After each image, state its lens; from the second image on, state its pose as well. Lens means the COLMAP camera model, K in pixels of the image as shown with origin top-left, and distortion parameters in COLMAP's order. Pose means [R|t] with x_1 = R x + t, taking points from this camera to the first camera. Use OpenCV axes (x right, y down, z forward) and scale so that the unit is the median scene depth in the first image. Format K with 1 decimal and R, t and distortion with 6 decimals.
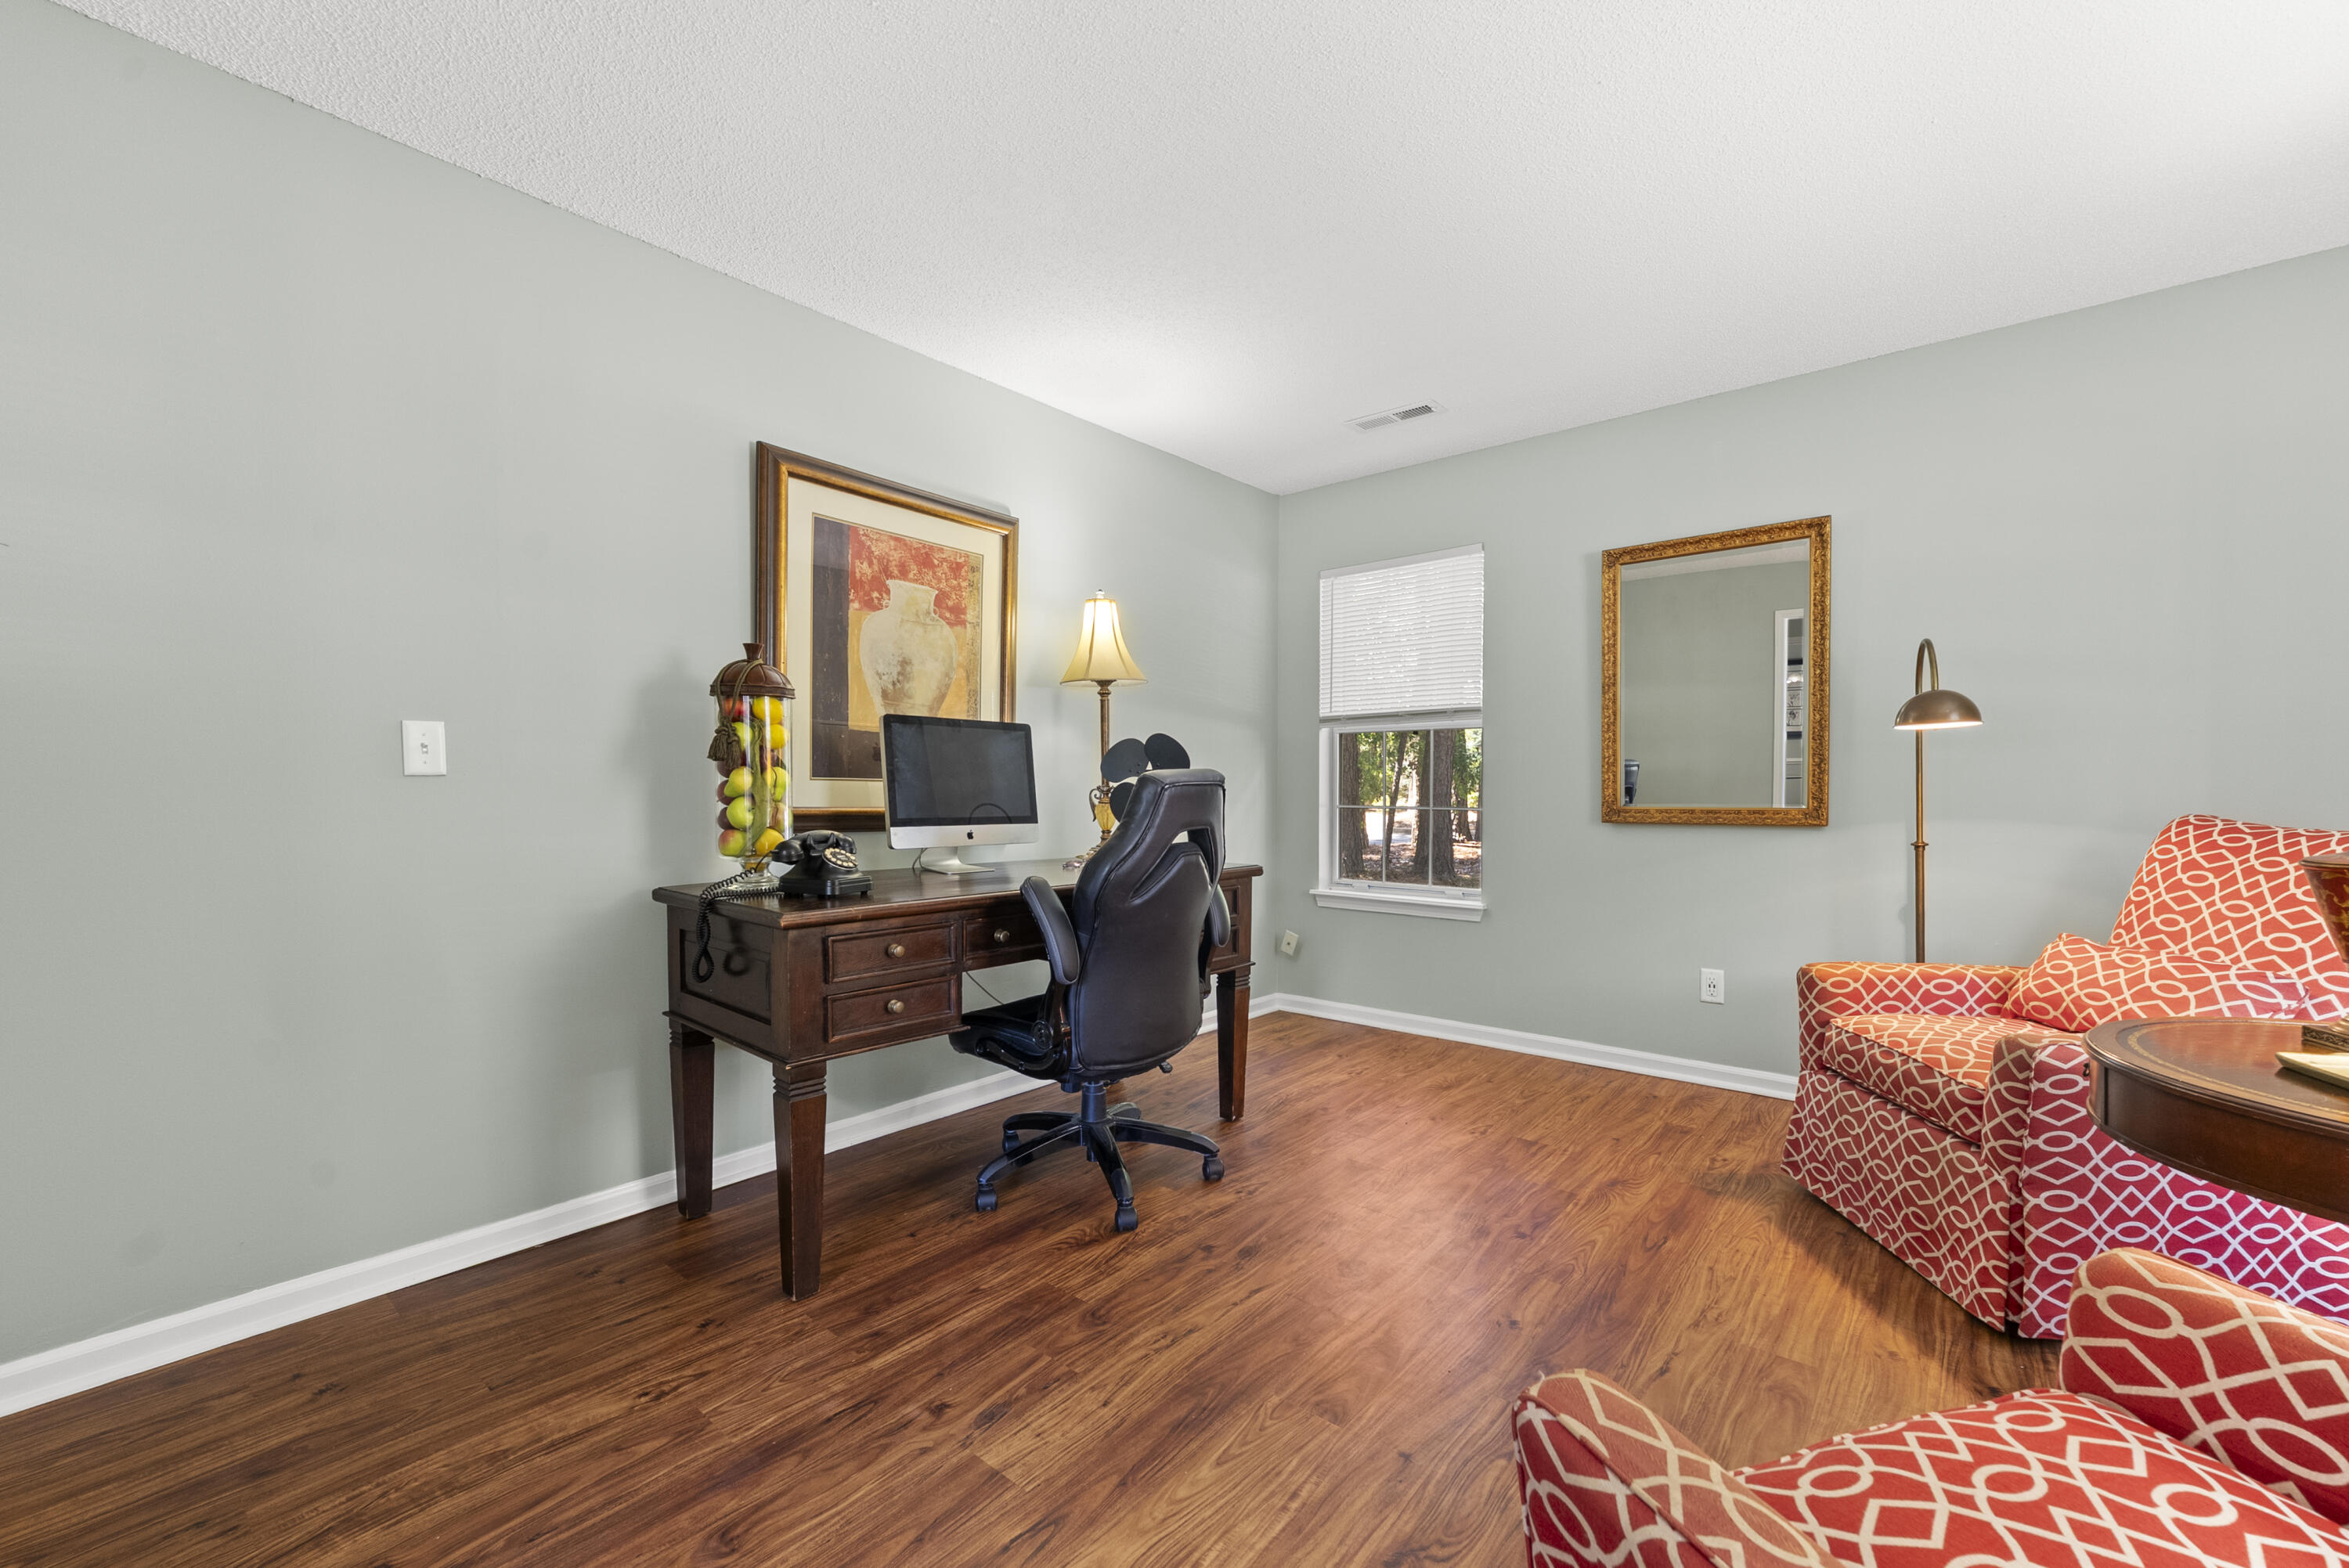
lens RADIAL K [[952.6, 0, 1178.4], [0, 952.6, 793.2], [0, 0, 1]] dist [-0.002559, -0.000453]
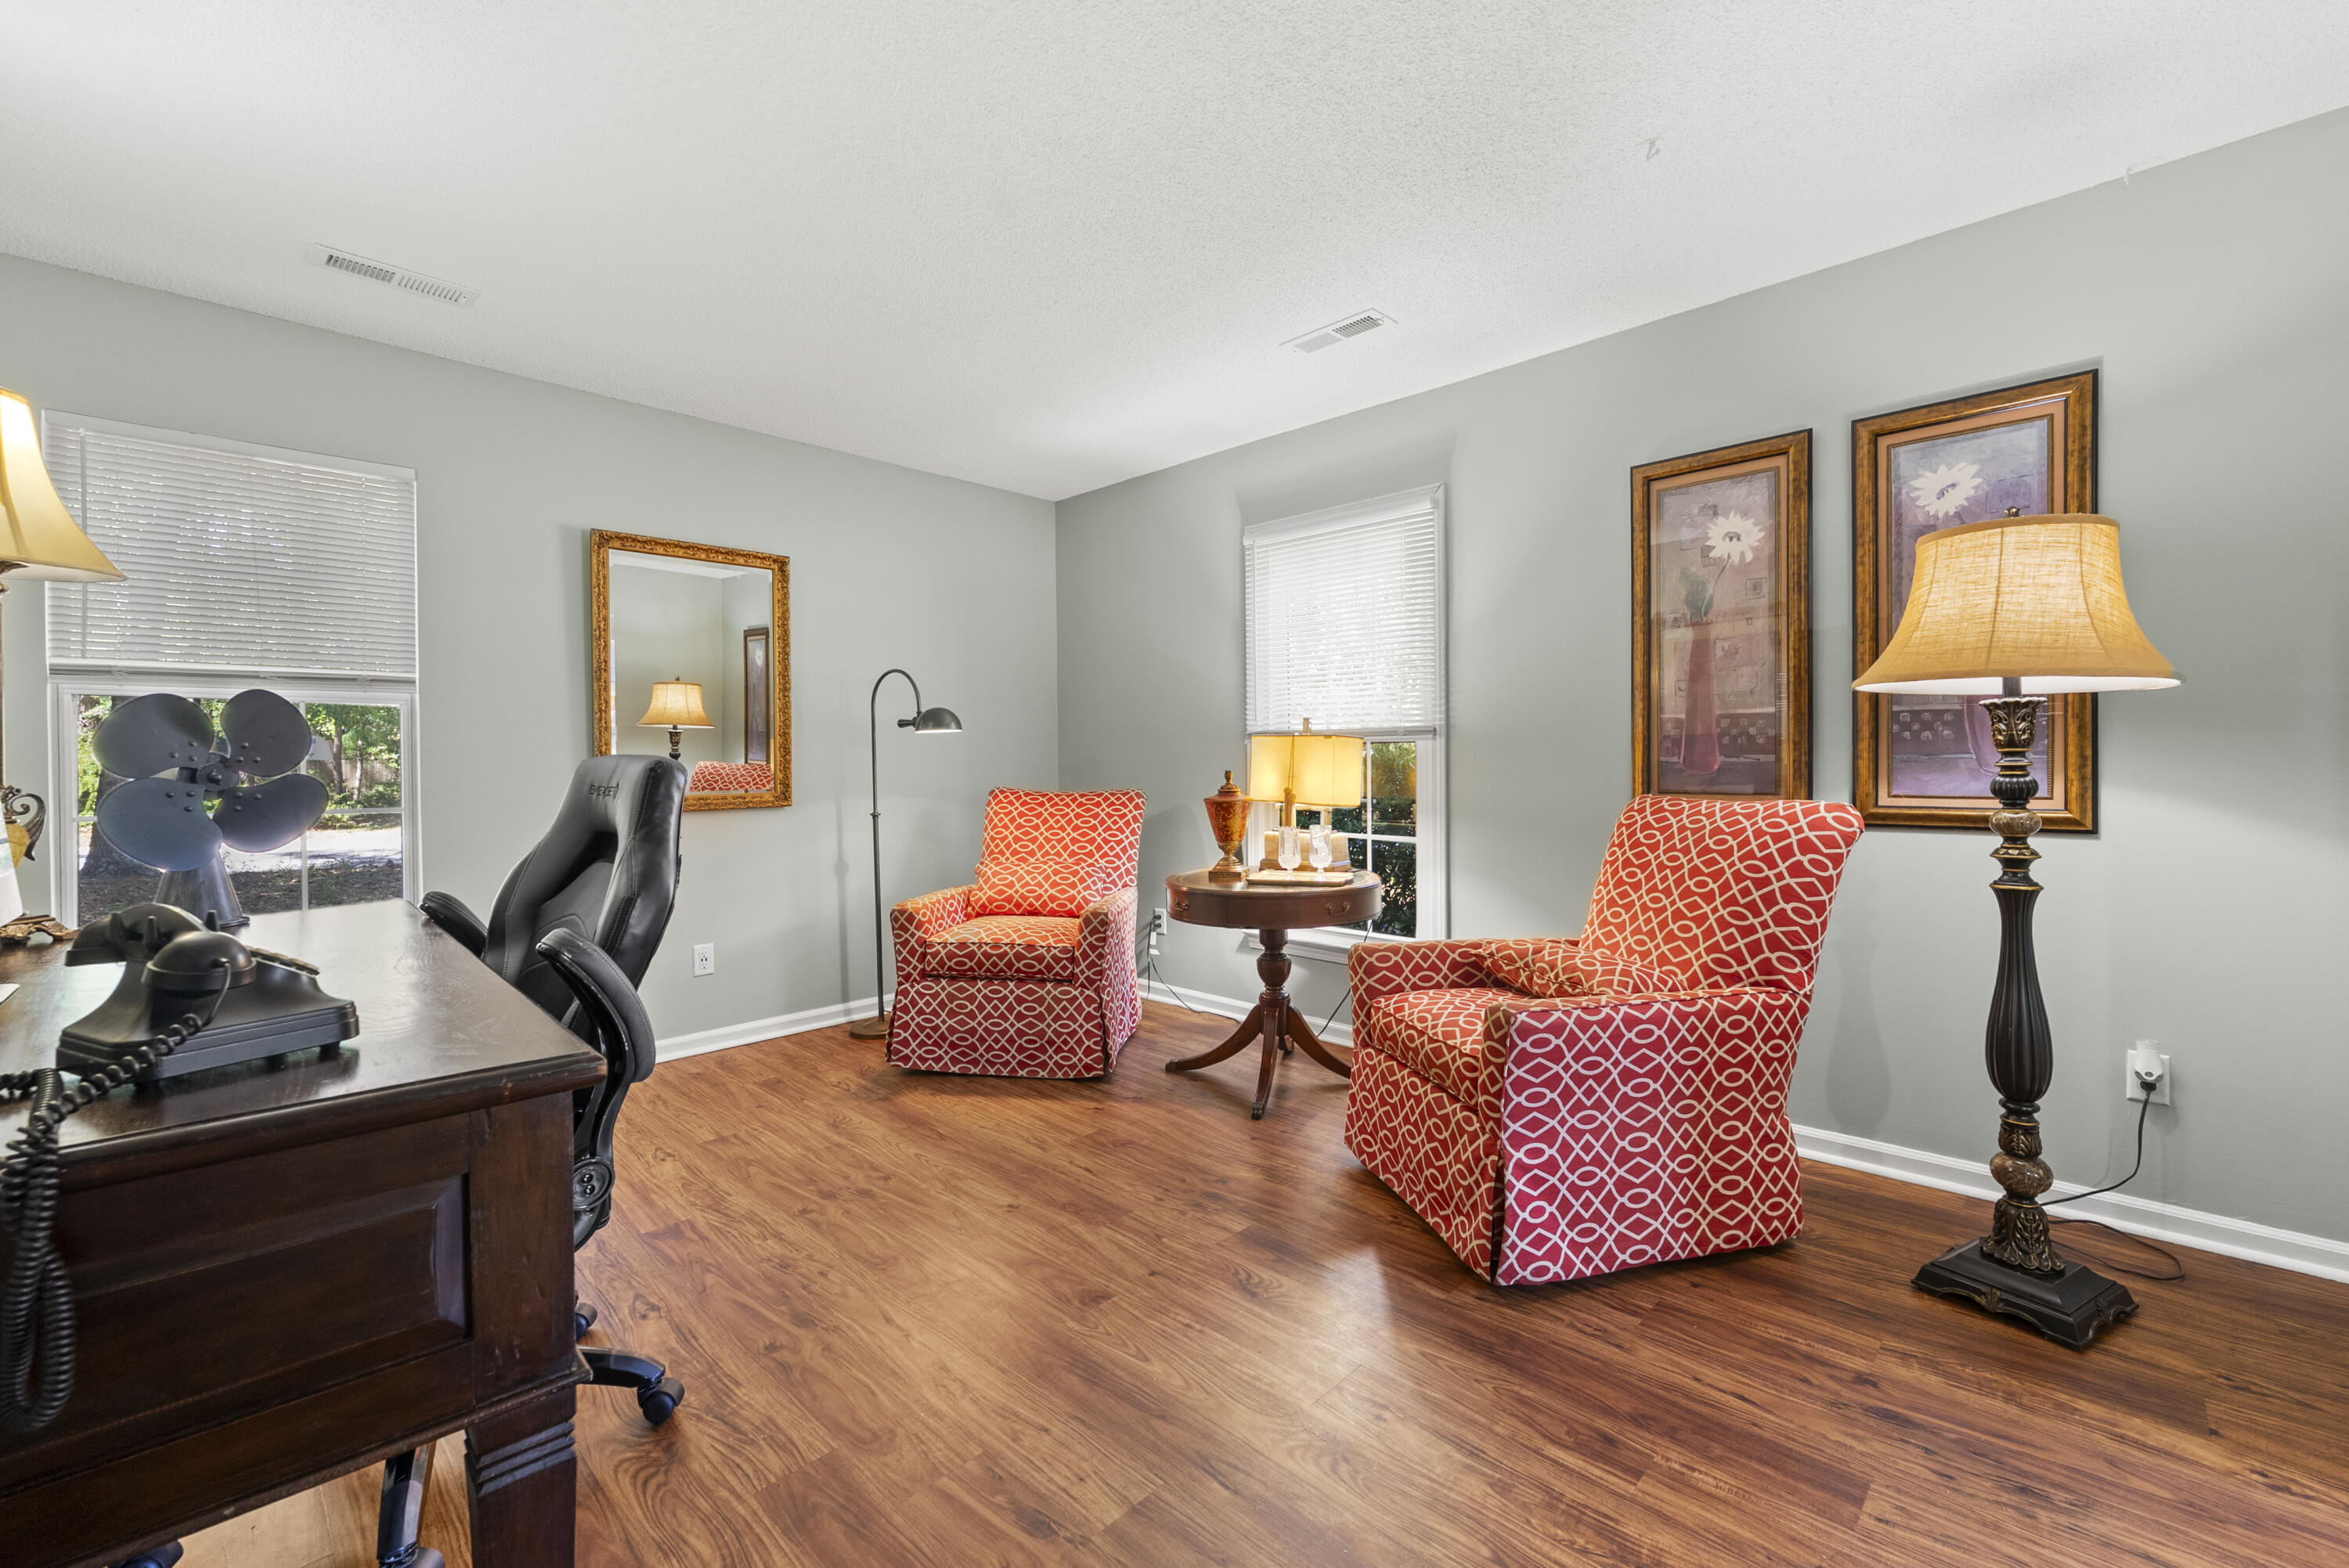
lens RADIAL K [[959.3, 0, 1169.1], [0, 959.3, 762.4], [0, 0, 1]] dist [-0.000356, -0.000056]
pose [[0.084348, 0.003060, 0.996432, -0.708221], [0.024078, 0.999697, -0.005108, -0.005990], [-0.996145, 0.024423, 0.084249, 0.548724]]
